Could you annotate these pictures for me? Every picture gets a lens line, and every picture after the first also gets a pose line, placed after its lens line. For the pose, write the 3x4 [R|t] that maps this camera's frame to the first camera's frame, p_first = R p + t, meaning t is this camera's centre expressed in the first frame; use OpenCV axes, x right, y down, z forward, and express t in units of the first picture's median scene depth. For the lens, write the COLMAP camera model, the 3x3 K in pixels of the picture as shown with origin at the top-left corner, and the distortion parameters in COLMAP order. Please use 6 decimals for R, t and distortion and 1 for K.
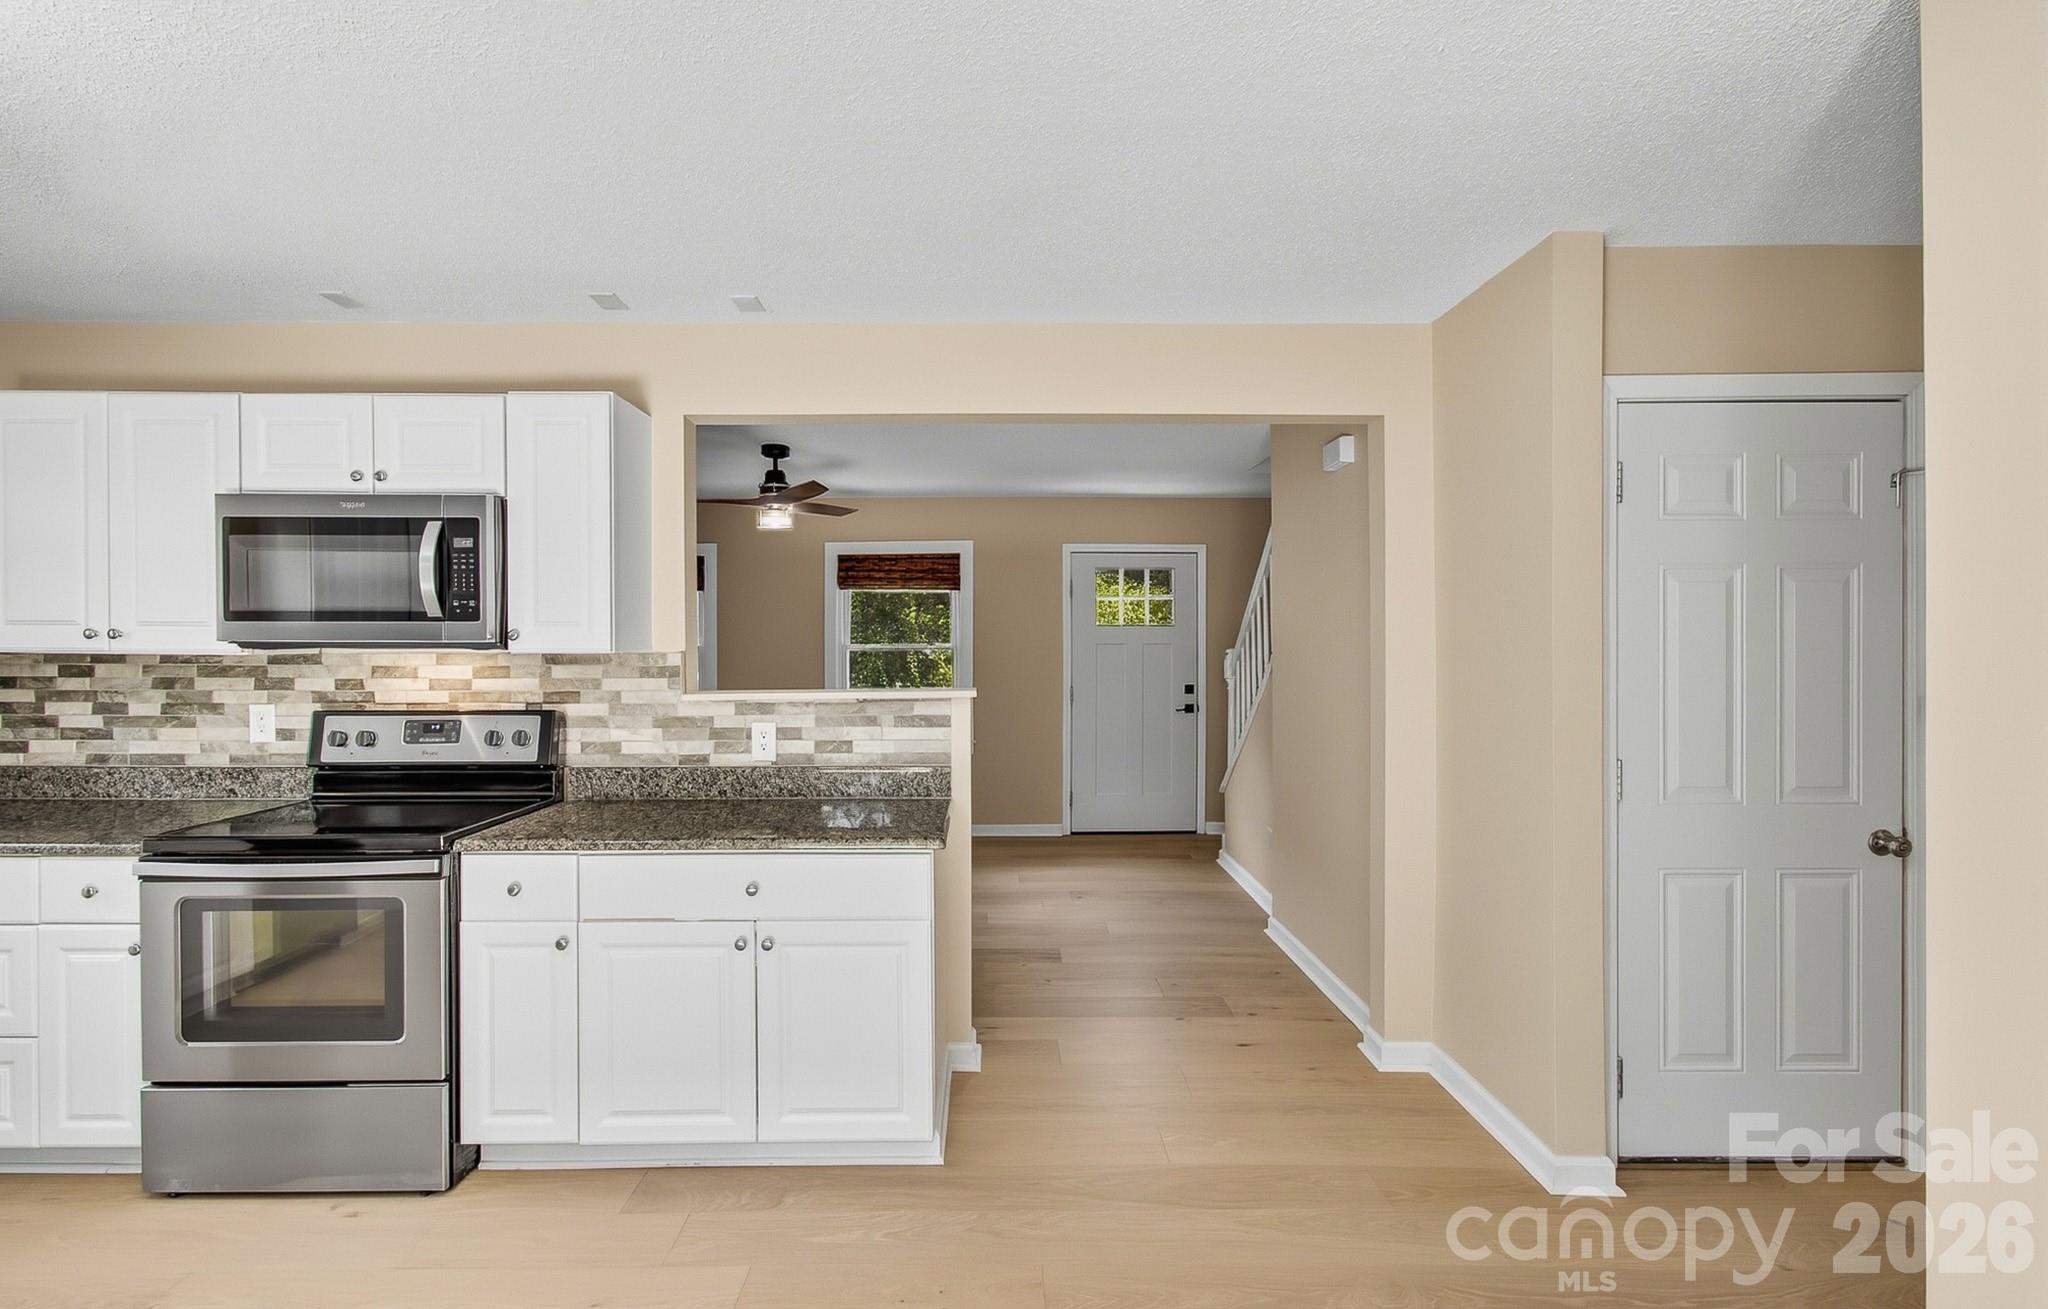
lens RADIAL K [[907.2, 0, 1021.8], [0, 907.2, 650.6], [0, 0, 1]] dist [-0.001573, 0.000089]
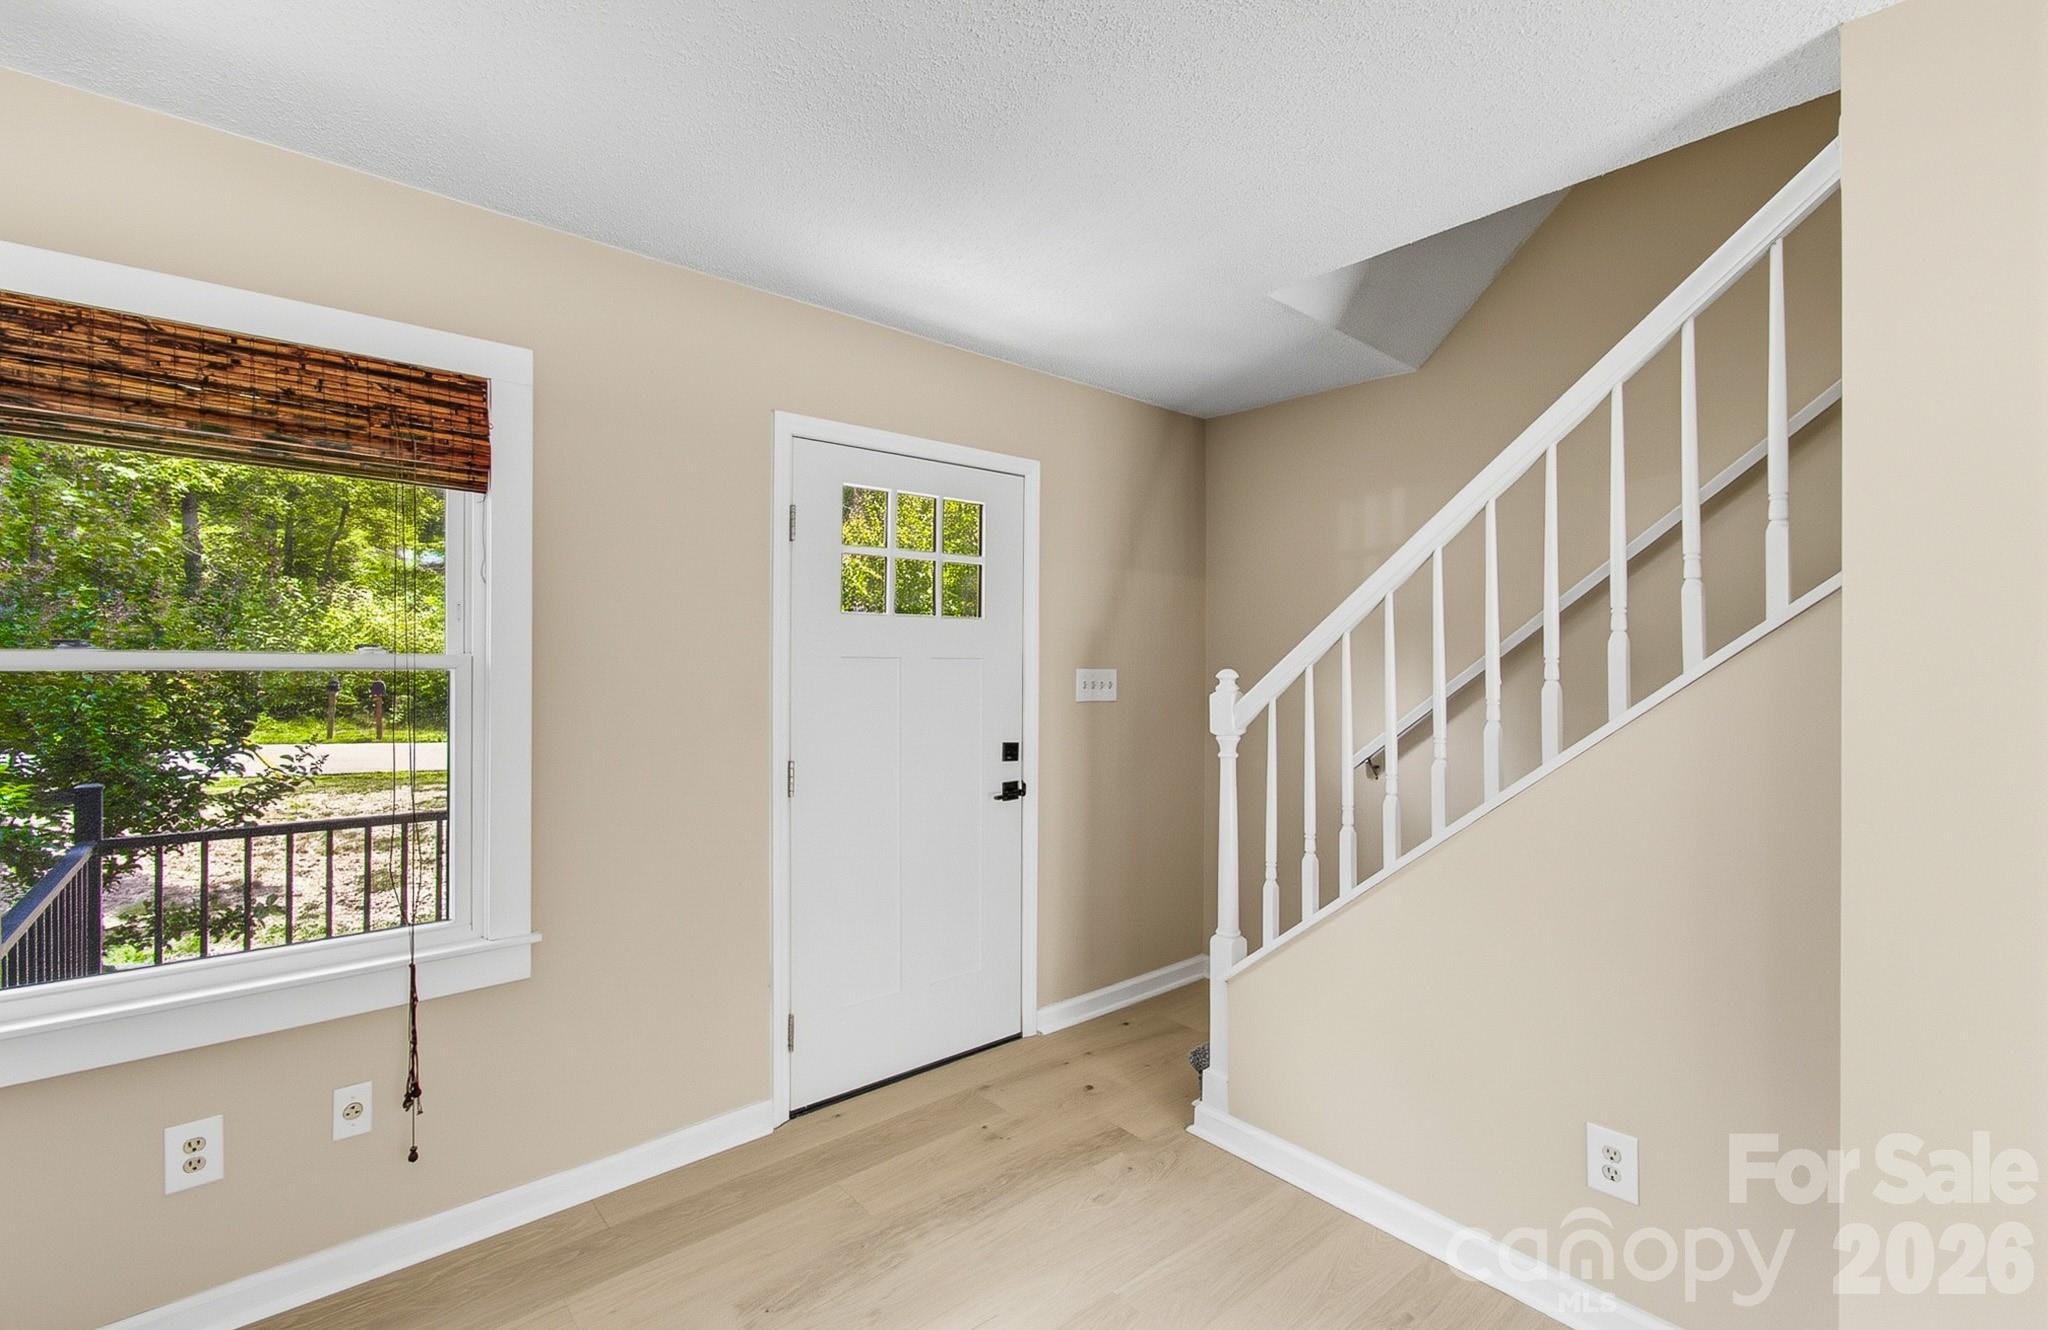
lens RADIAL K [[890.4, 0, 1024.0], [0, 890.4, 665.0], [0, 0, 1]] dist [0.000869, -0.000357]
pose [[0.764190, 0.006513, 0.644959, -0.127398], [-0.004818, 0.999979, -0.004390, -0.002941], [-0.644973, 0.000247, 0.764205, 0.627676]]
